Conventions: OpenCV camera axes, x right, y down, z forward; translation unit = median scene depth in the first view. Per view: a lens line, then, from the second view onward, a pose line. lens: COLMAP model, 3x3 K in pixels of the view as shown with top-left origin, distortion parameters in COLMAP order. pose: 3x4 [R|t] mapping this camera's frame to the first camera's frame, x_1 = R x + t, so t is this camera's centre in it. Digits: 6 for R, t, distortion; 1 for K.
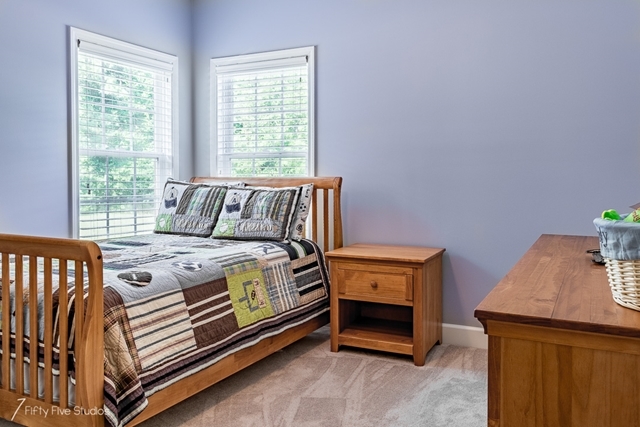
lens RADIAL K [[519.8, 0, 319.8], [0, 519.8, 212.5], [0, 0, 1]] dist [0.017557, 0.000099]
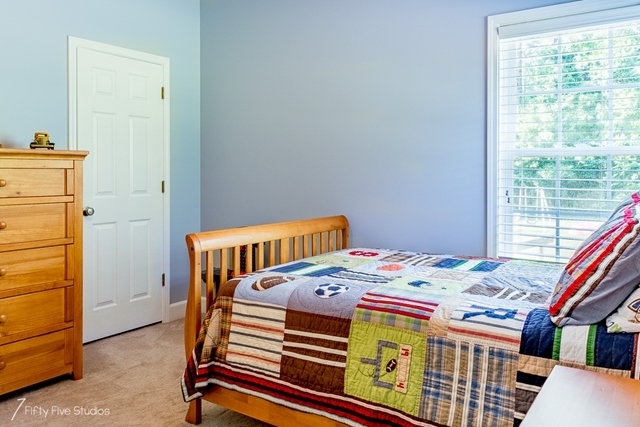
lens RADIAL K [[519.8, 0, 318.7], [0, 519.8, 194.4], [0, 0, 1]] dist [0.017557, 0.000099]
pose [[-0.107587, 0.042128, -0.993303, 0.598468], [-0.065745, 0.996613, 0.049390, -0.097268], [0.992019, 0.070619, -0.104453, 1.072062]]
